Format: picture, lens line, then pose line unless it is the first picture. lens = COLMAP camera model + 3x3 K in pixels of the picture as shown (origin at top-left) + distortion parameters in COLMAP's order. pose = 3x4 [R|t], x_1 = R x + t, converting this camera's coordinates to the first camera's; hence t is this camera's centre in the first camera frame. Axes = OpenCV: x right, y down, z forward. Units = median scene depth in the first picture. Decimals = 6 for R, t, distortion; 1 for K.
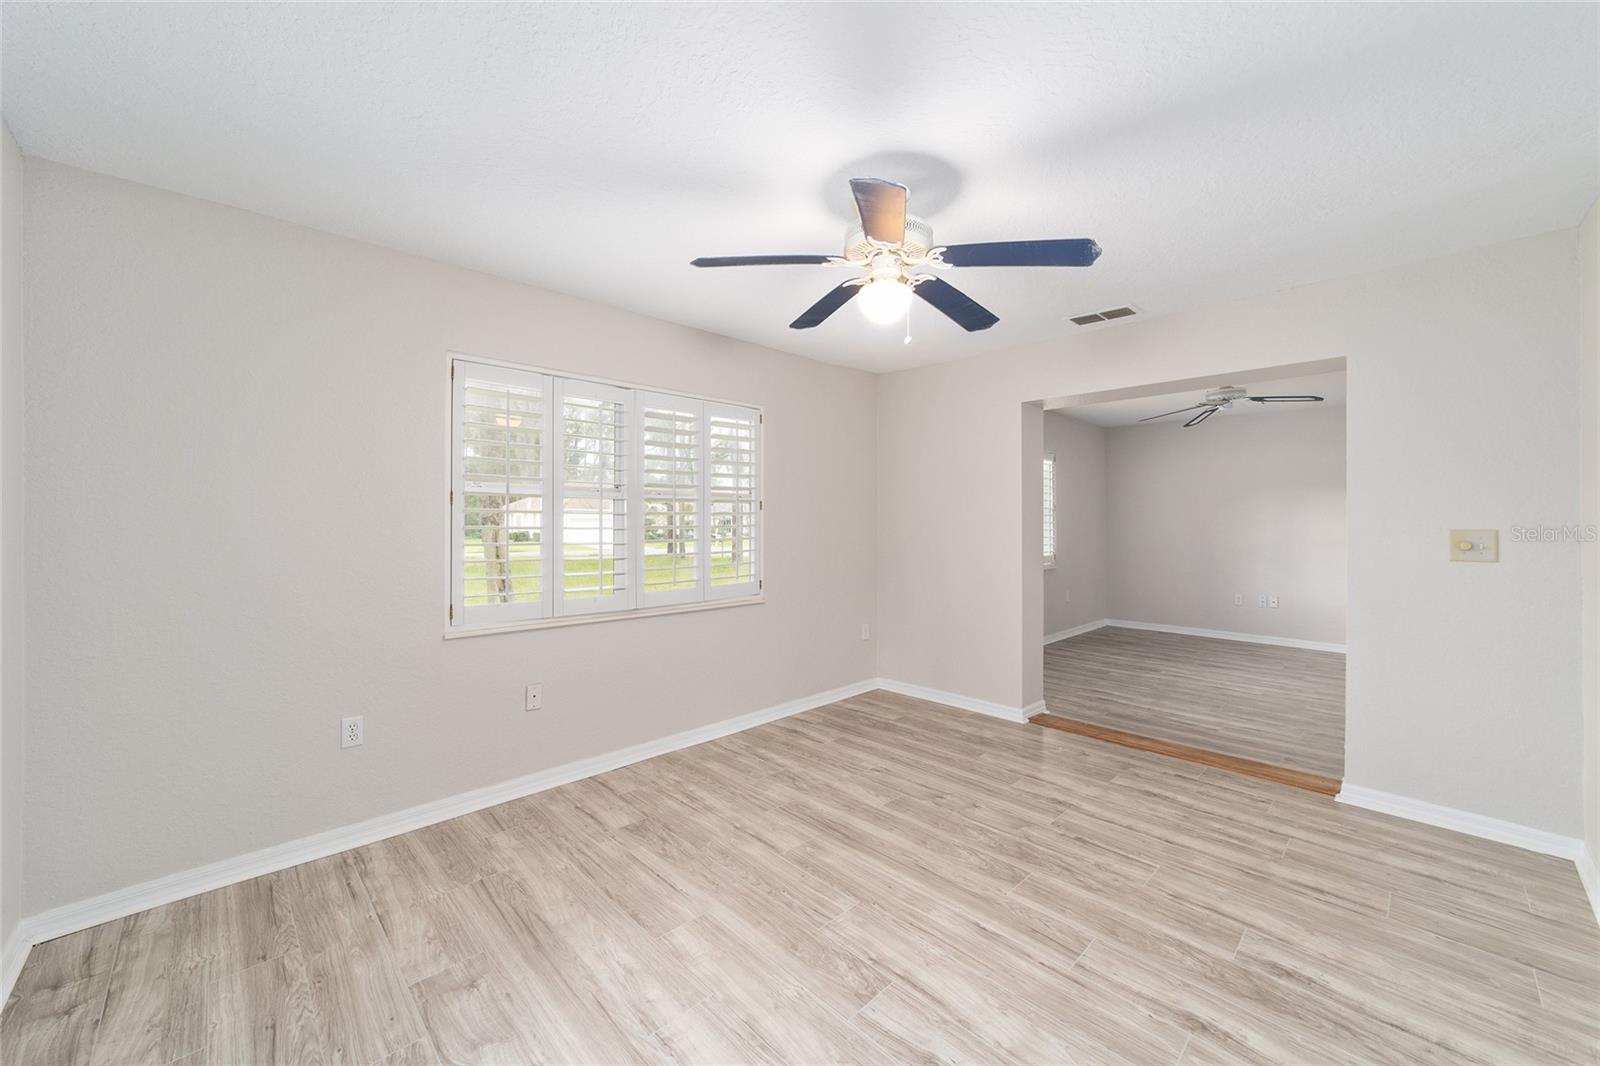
lens RADIAL K [[618.5, 0, 786.1], [0, 618.5, 524.3], [0, 0, 1]] dist [-0.019907, 0.009049]
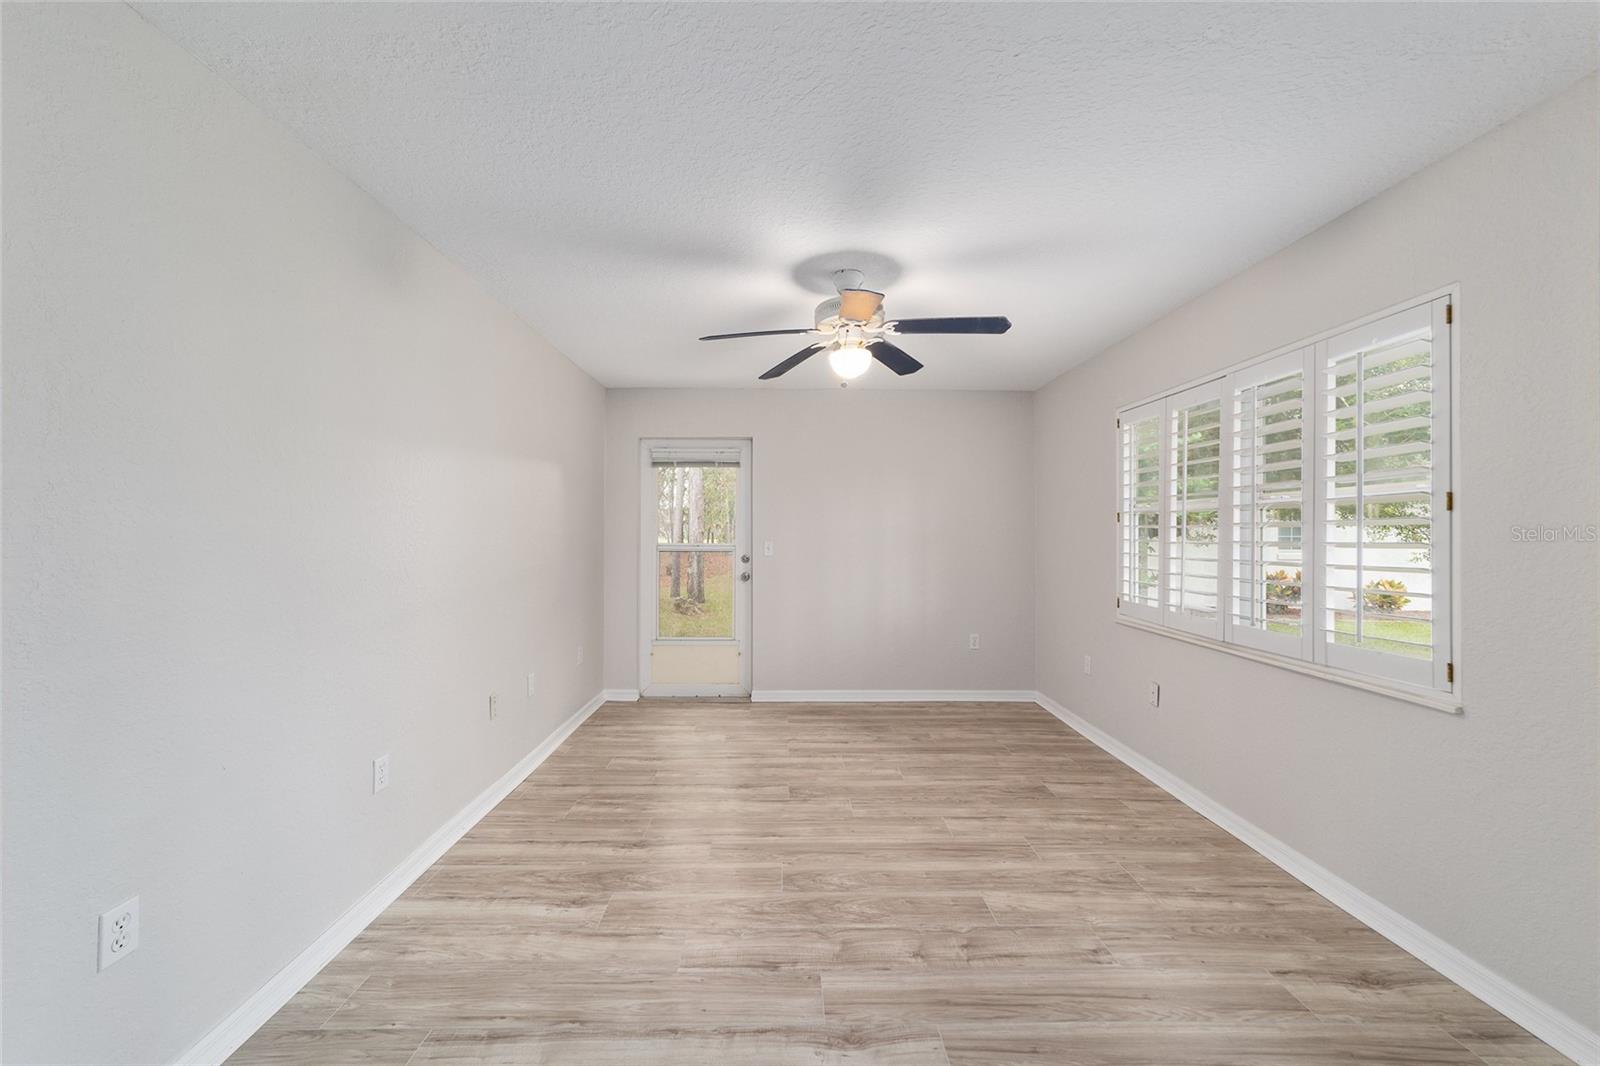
lens RADIAL K [[614.2, 0, 789.0], [0, 614.2, 528.4], [0, 0, 1]] dist [-0.018330, 0.008897]
pose [[-0.681819, -0.008269, -0.731474, 1.038980], [-0.005938, 0.999966, -0.005769, -0.007496], [0.731497, 0.000410, -0.681845, 1.562830]]
